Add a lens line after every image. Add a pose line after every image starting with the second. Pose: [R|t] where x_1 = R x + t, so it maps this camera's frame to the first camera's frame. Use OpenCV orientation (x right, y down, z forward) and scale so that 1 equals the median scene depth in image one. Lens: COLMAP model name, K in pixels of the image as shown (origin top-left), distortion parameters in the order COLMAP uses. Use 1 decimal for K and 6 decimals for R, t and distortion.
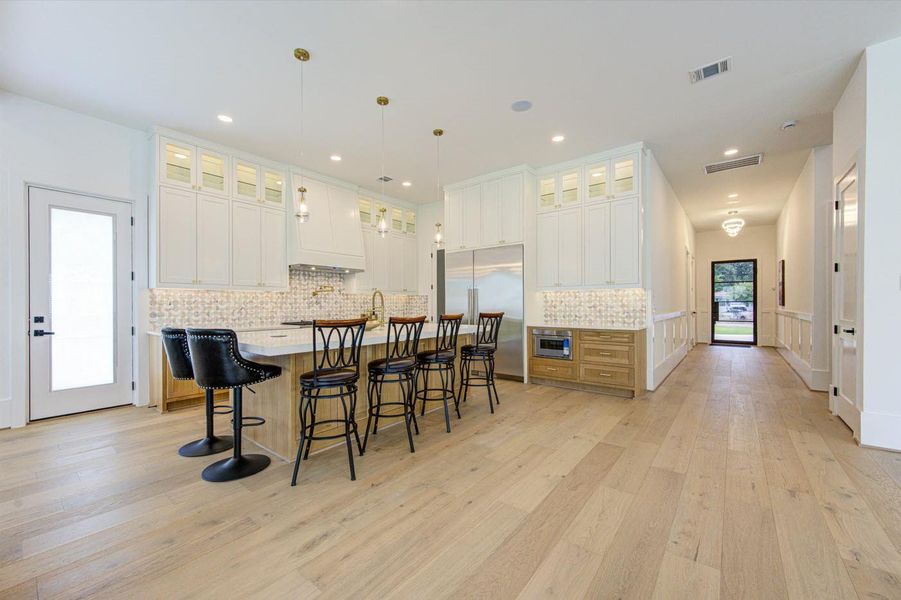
lens RADIAL K [[352.9, 0, 451.6], [0, 352.9, 304.7], [0, 0, 1]] dist [0.000977, -0.000734]
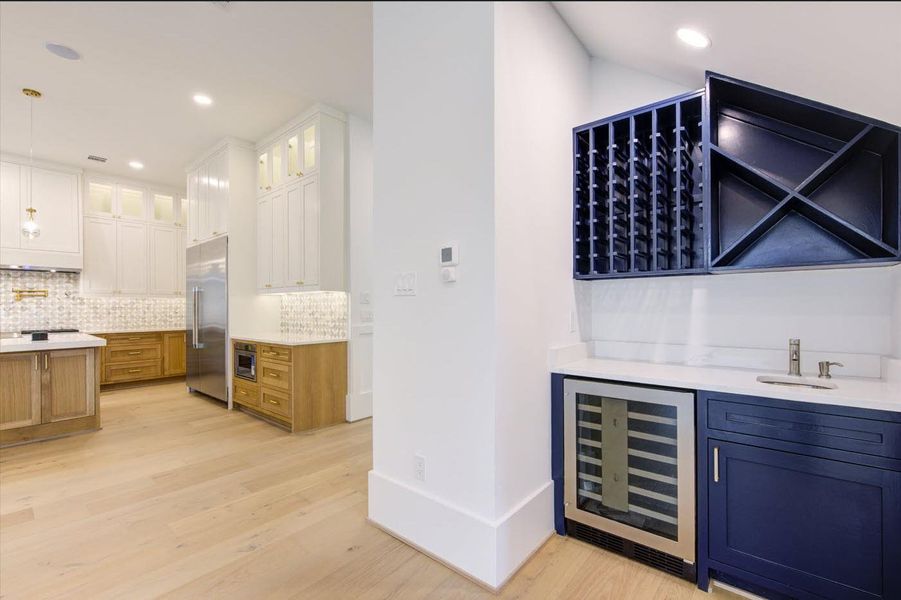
lens RADIAL K [[381.2, 0, 456.7], [0, 381.2, 307.0], [0, 0, 1]] dist [-0.002249, -0.000603]
pose [[0.999800, -0.000914, -0.019986, 0.794664], [0.000888, 0.999999, -0.001320, -0.008513], [0.019988, 0.001302, 0.999799, 0.156372]]
